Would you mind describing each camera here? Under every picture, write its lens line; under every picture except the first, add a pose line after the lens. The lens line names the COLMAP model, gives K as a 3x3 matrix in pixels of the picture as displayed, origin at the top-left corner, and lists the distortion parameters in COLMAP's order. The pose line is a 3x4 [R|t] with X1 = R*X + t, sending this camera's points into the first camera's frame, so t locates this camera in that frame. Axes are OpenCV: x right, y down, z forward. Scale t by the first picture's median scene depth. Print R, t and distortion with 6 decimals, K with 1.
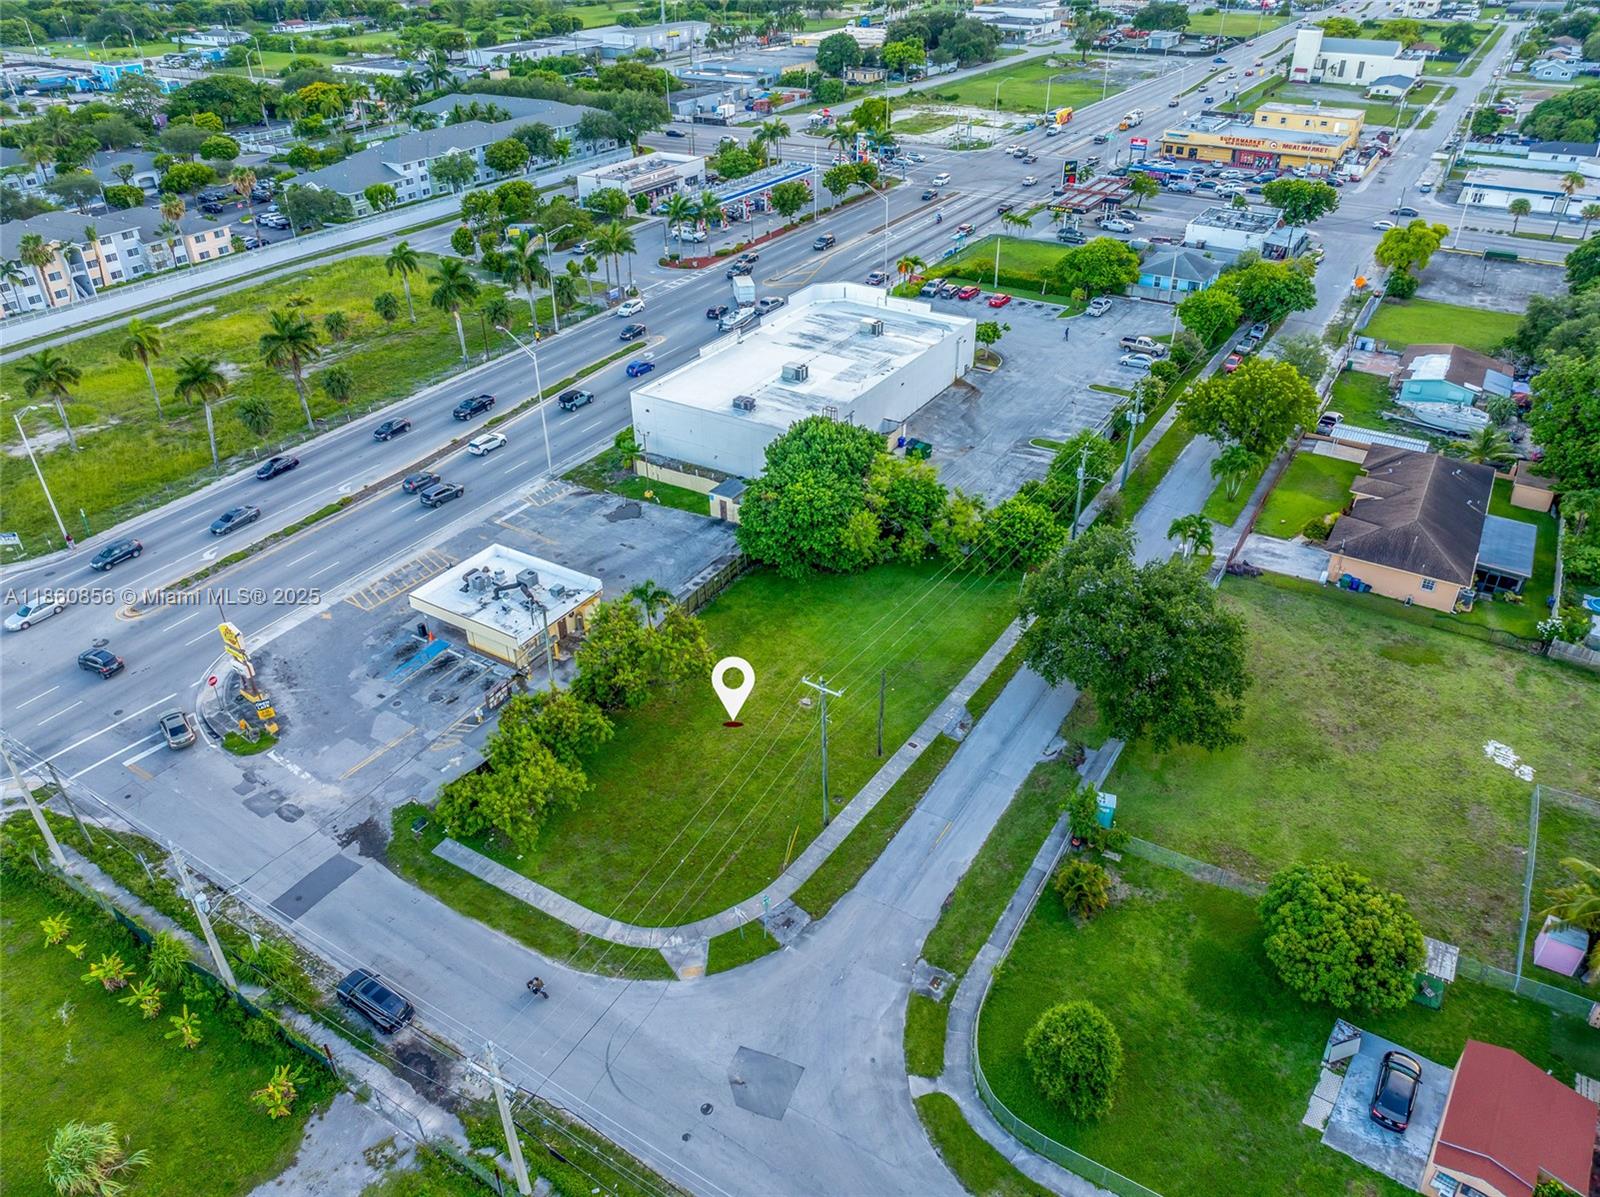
lens RADIAL K [[1124.5, 0, 808.5], [0, 1124.5, 596.8], [0, 0, 1]] dist [-0.034558, -0.000777]
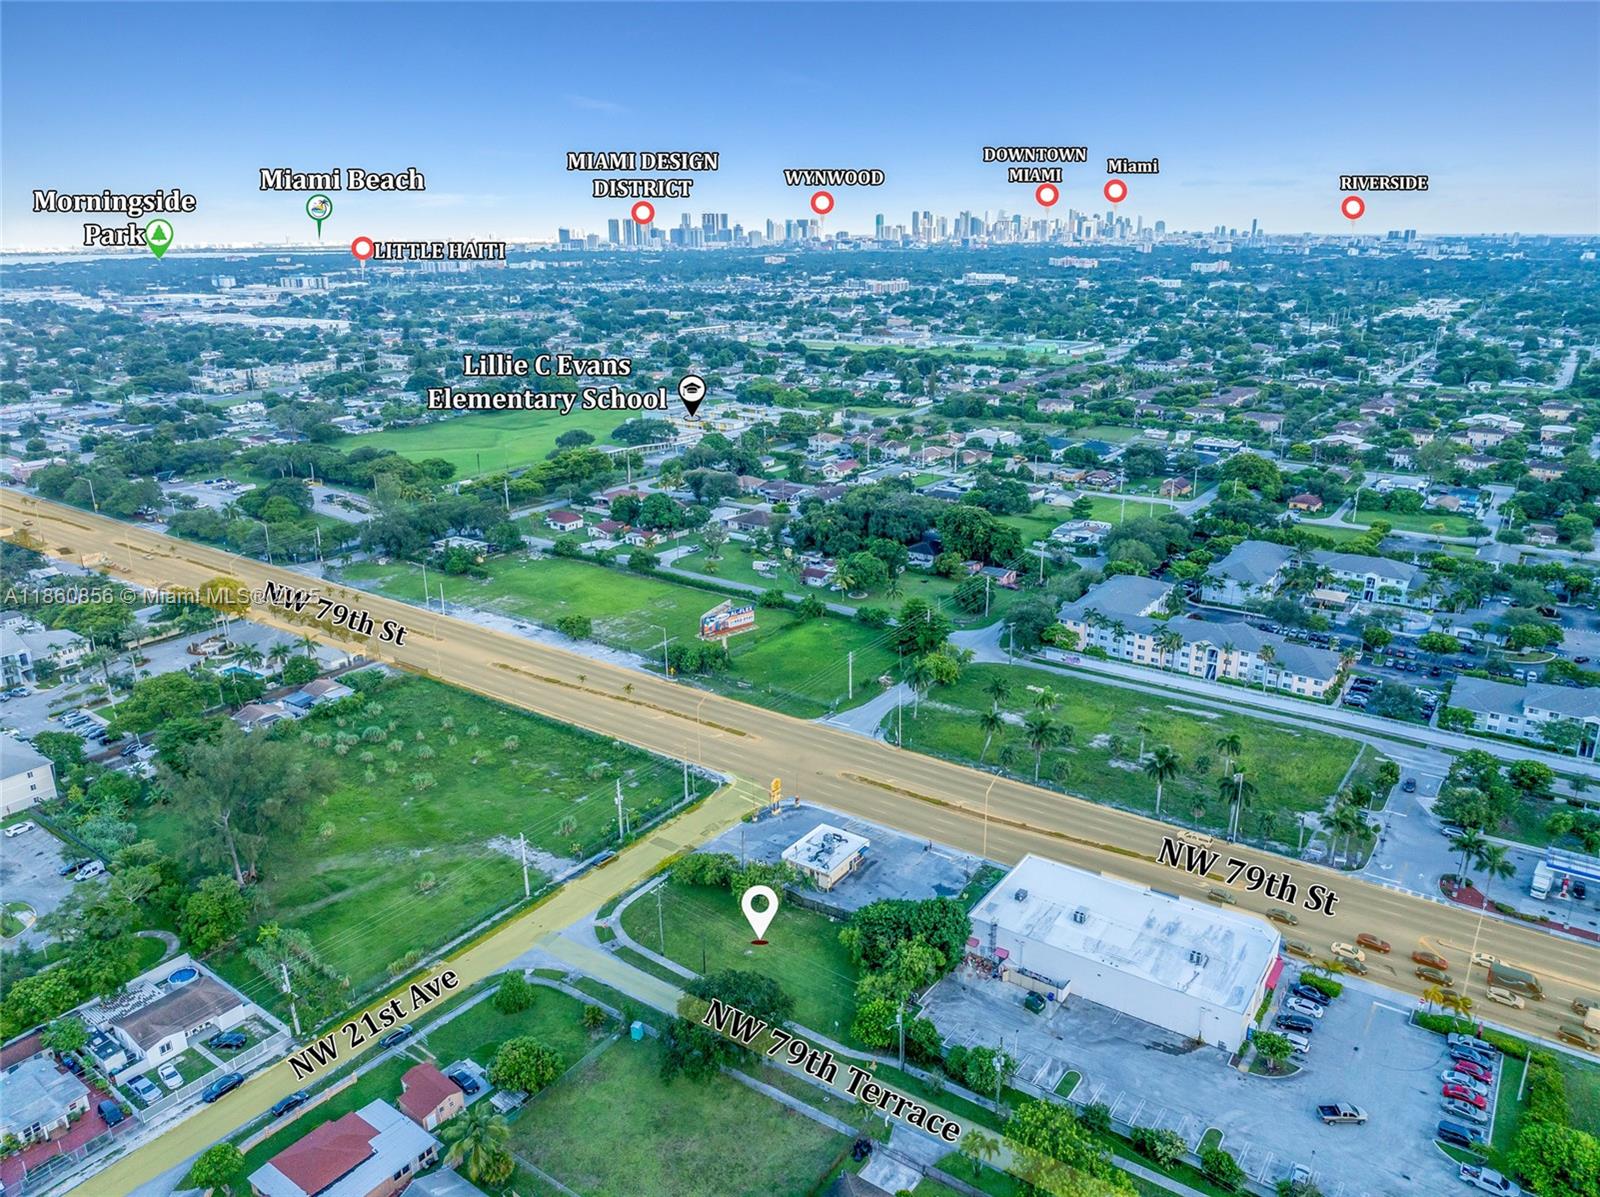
lens RADIAL K [[1124.5, 0, 808.5], [0, 1124.5, 596.8], [0, 0, 1]] dist [-0.034558, -0.000777]
pose [[-0.061853, 0.318777, -0.945809, 0.999421], [-0.527415, 0.794073, 0.302127, -0.635852], [0.847353, 0.517522, 0.119012, 0.314042]]
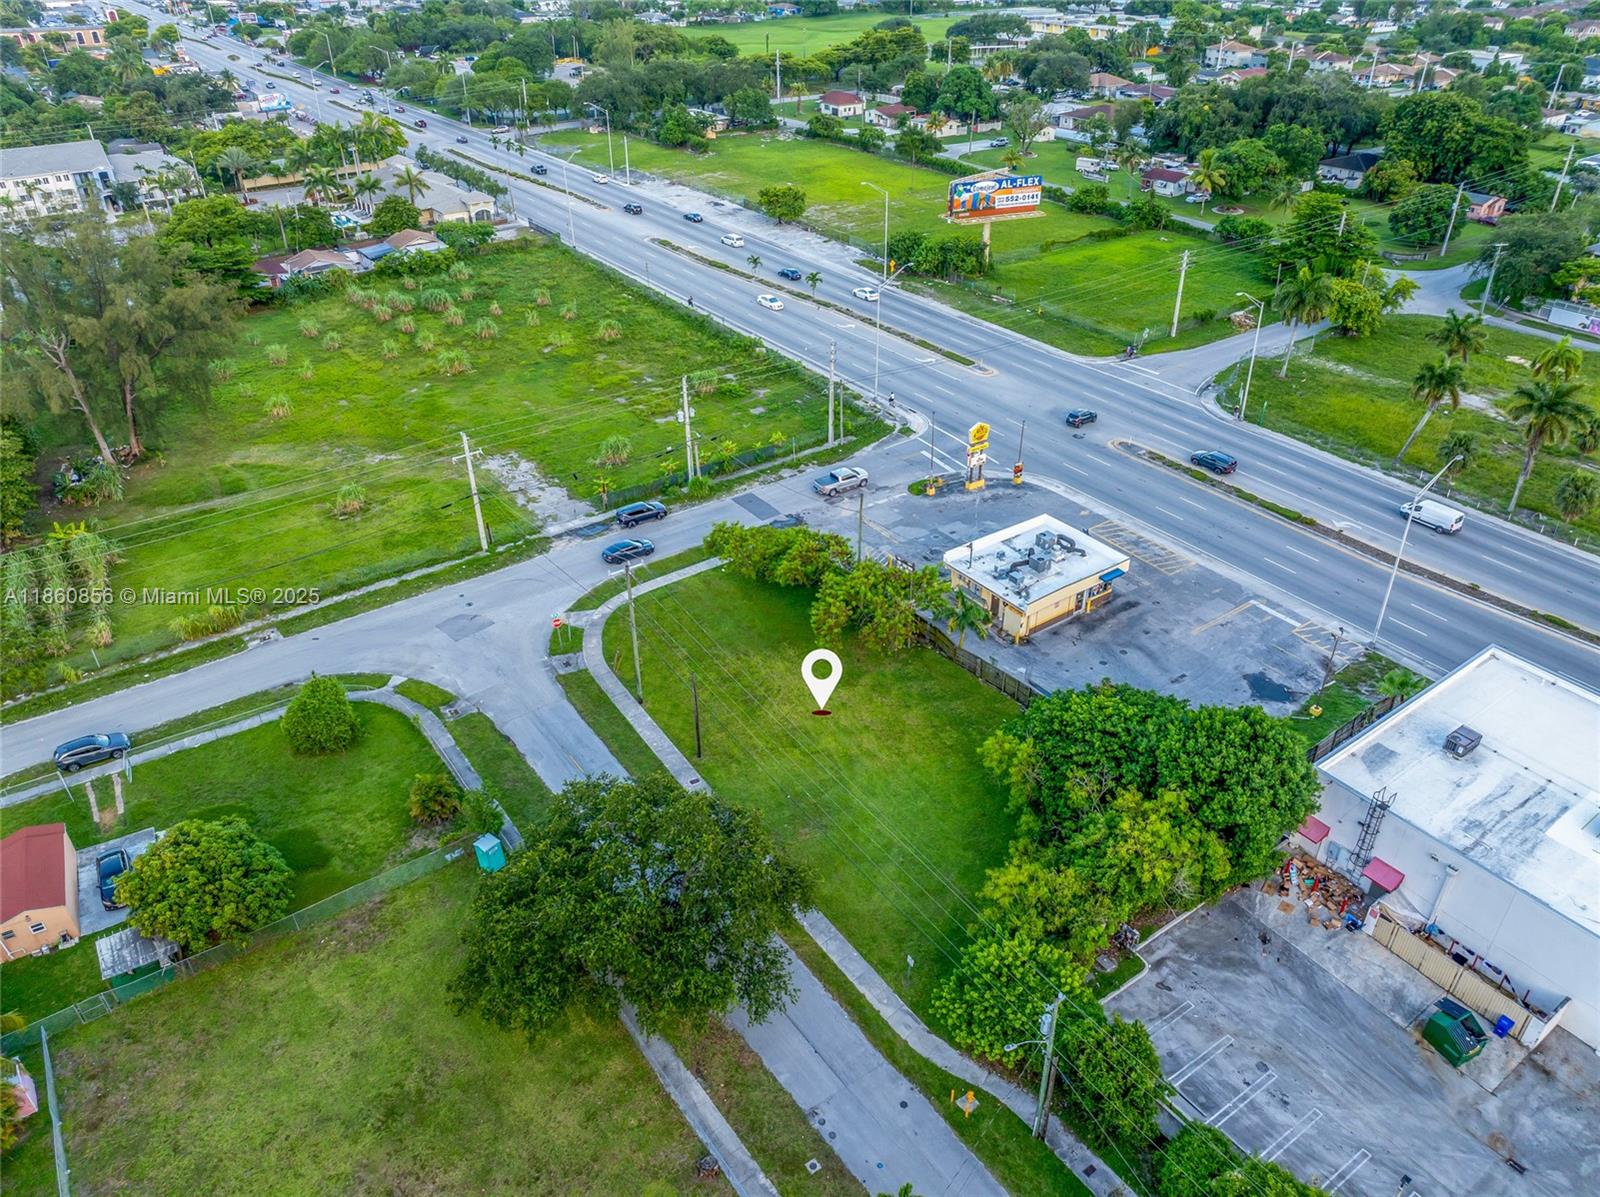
lens RADIAL K [[1124.5, 0, 808.5], [0, 1124.5, 596.8], [0, 0, 1]] dist [-0.034558, -0.000777]
pose [[-0.390799, 0.496717, -0.774951, 0.403677], [-0.485031, 0.604413, 0.632004, -0.344074], [0.782318, 0.622862, 0.004719, 0.552191]]
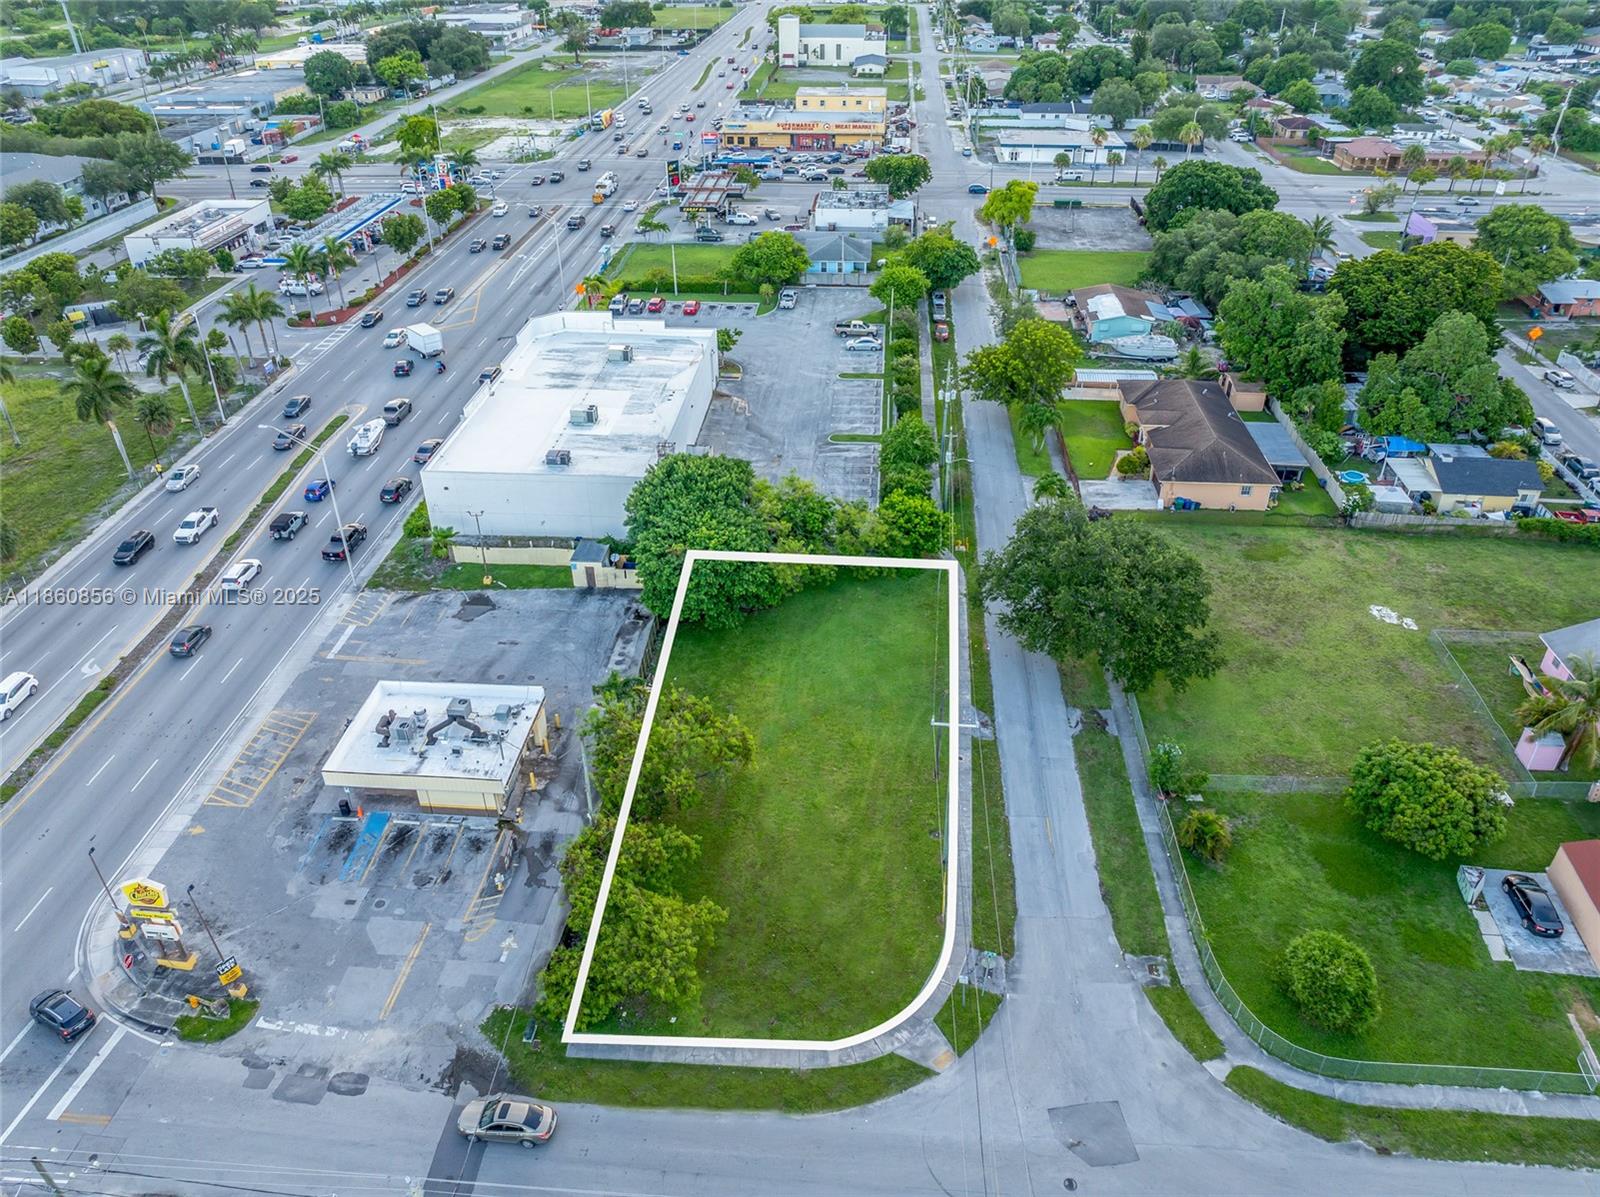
lens RADIAL K [[1124.5, 0, 808.5], [0, 1124.5, 596.8], [0, 0, 1]] dist [-0.034558, -0.000777]
pose [[0.885837, -0.246602, 0.393039, -0.212626], [0.247081, 0.967690, 0.050276, -0.048823], [-0.392738, 0.052576, 0.918146, 0.080188]]
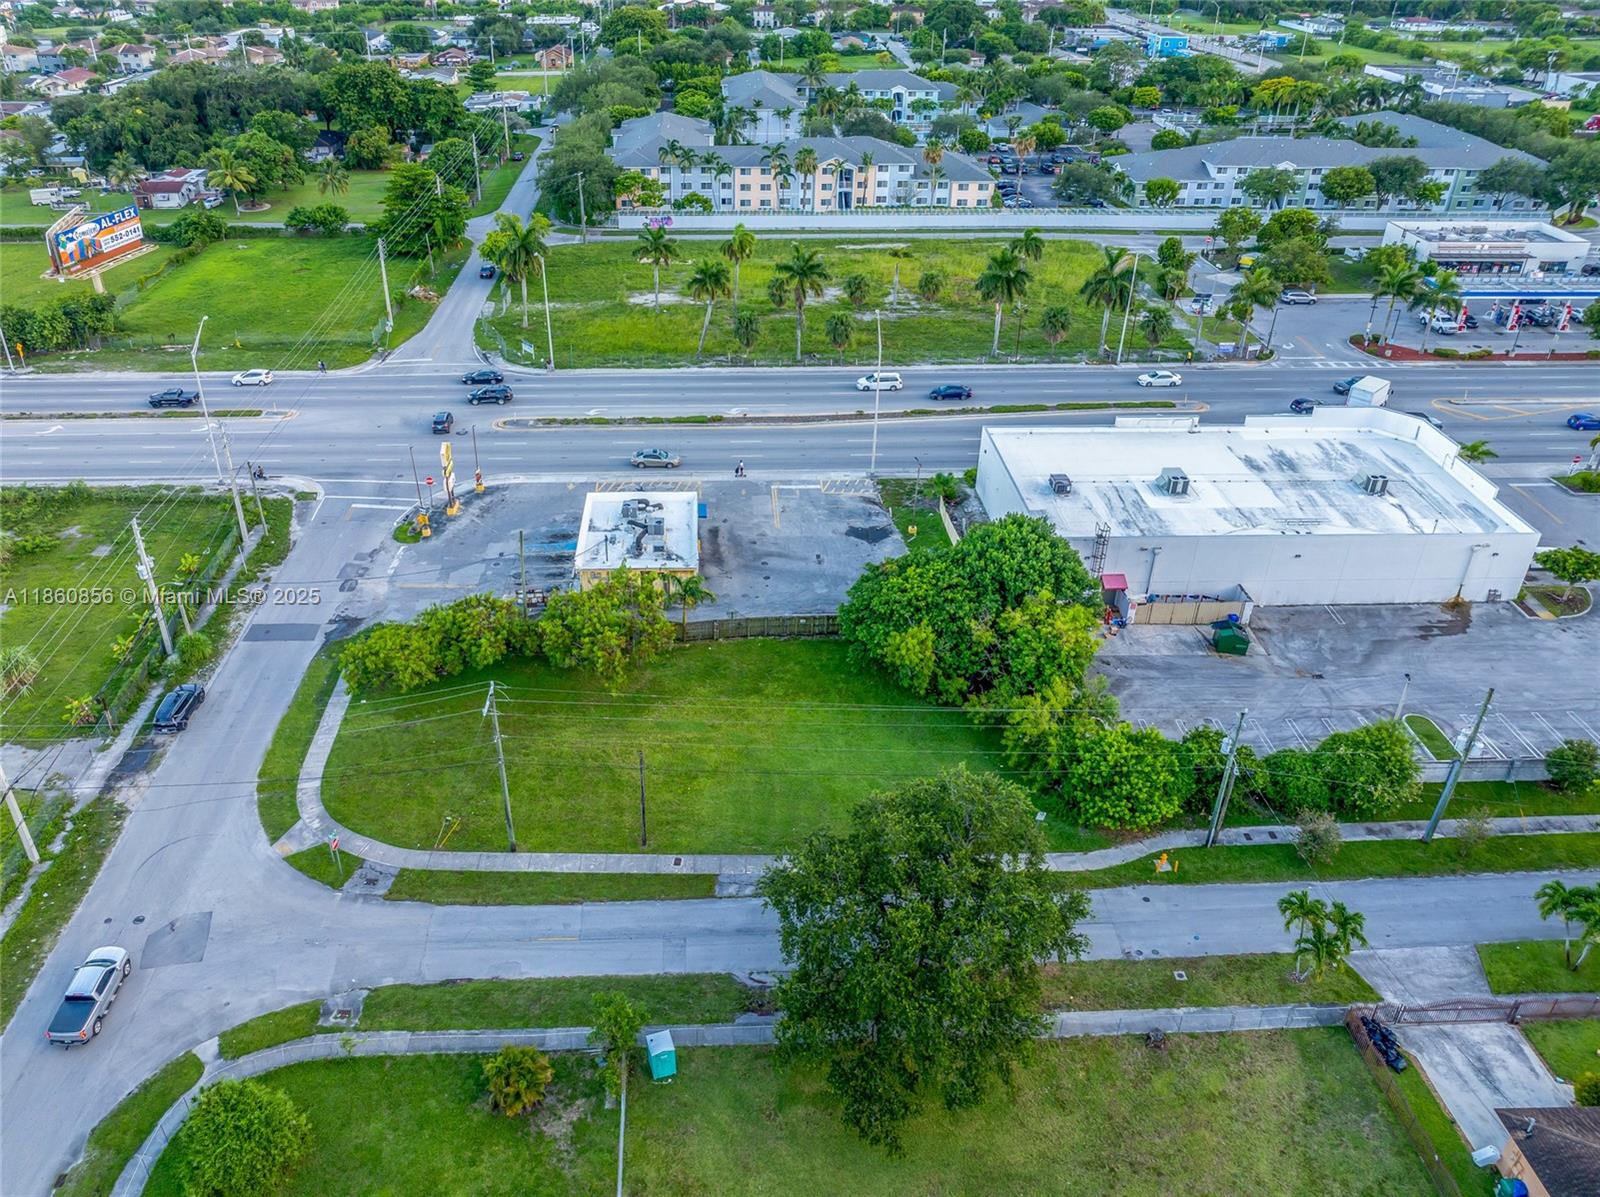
lens RADIAL K [[1182.2, 0, 726.6], [0, 1182.2, 552.3], [0, 0, 1]] dist [-0.039283, 0.001650]
pose [[0.541890, 0.423091, -0.726189, 0.370748], [-0.454134, 0.874449, 0.170591, -0.134340], [0.707191, 0.237345, 0.665995, 0.218531]]
